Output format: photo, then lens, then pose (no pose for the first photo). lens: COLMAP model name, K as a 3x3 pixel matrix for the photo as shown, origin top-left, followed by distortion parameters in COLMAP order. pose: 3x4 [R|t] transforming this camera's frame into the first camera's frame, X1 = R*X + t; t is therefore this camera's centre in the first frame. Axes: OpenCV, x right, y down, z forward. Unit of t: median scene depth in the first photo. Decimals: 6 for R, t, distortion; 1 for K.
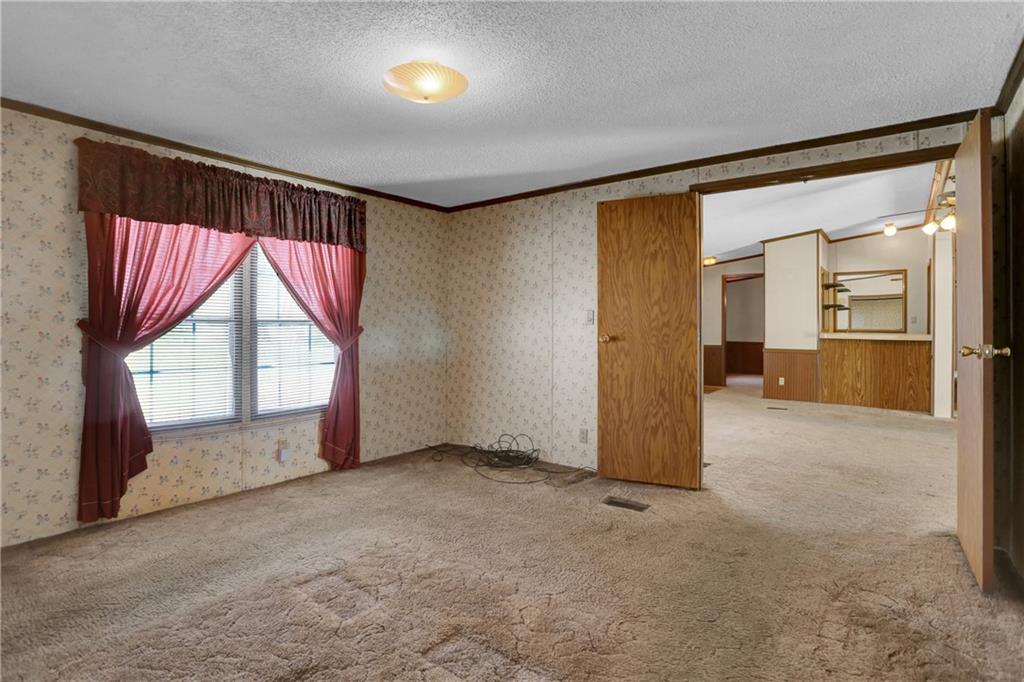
lens RADIAL K [[507.1, 0, 507.4], [0, 507.1, 336.4], [0, 0, 1]] dist [-0.073147, 0.032758]
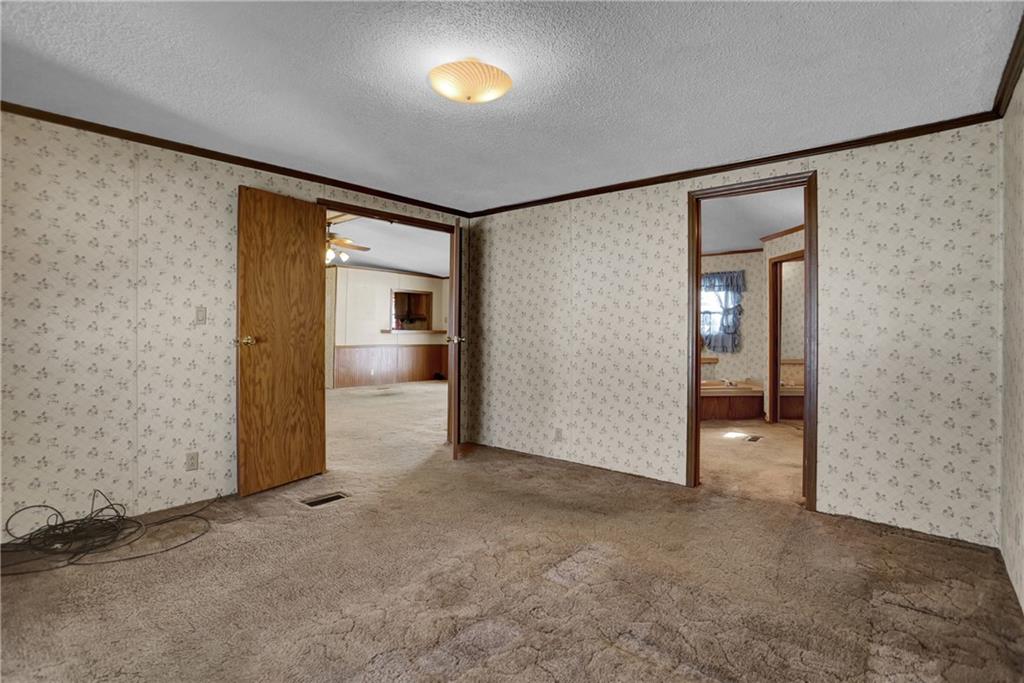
lens RADIAL K [[507.1, 0, 507.4], [0, 507.1, 336.9], [0, 0, 1]] dist [-0.073147, 0.032758]
pose [[0.047992, -0.025905, 0.998512, -0.688144], [0.011647, 0.999610, 0.025374, -0.019654], [-0.998780, 0.010412, 0.048275, 0.512650]]
